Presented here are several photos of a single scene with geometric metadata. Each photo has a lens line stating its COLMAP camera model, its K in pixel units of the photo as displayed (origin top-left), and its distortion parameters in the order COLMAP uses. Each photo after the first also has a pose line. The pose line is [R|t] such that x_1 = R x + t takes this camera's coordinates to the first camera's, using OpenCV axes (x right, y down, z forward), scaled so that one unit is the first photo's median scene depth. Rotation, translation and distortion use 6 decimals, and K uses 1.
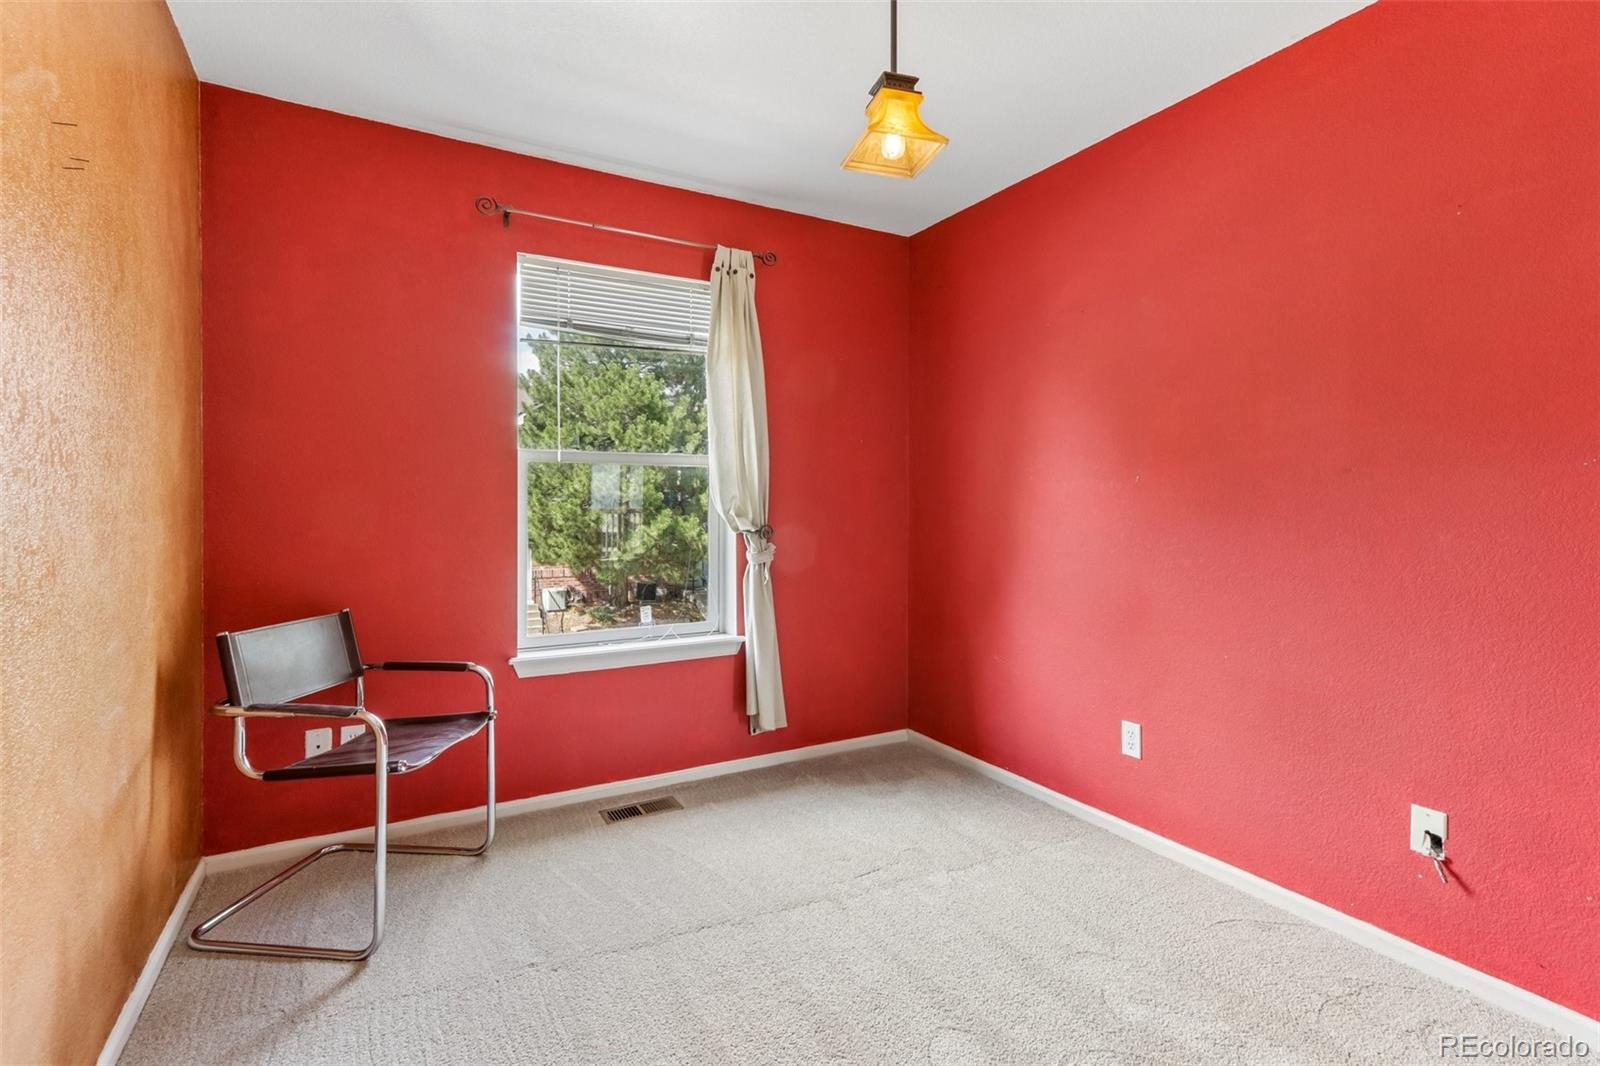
lens RADIAL K [[746.0, 0, 769.4], [0, 746.0, 512.0], [0, 0, 1]] dist [0.005701, 0.001948]
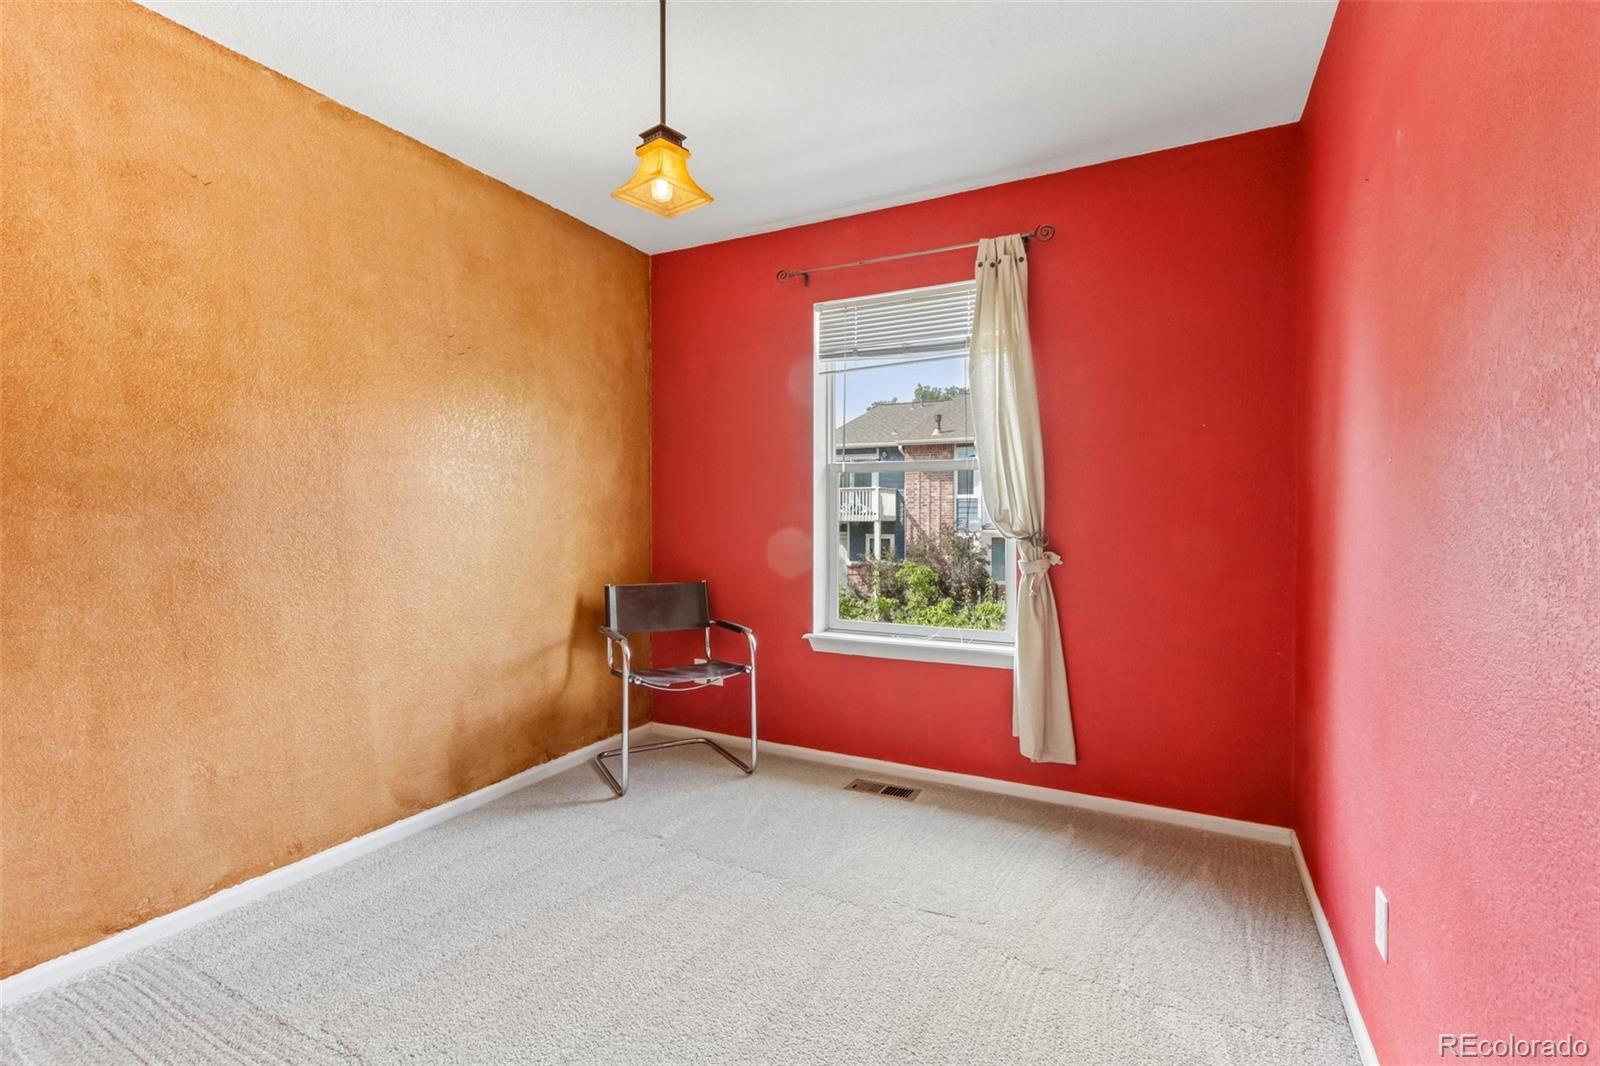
lens RADIAL K [[746.0, 0, 794.7], [0, 746.0, 523.6], [0, 0, 1]] dist [0.005701, 0.001948]
pose [[0.549184, 0.016255, -0.835543, 0.626740], [-0.005345, 0.999859, 0.015939, -0.006028], [0.835684, -0.004287, 0.549193, 0.278860]]
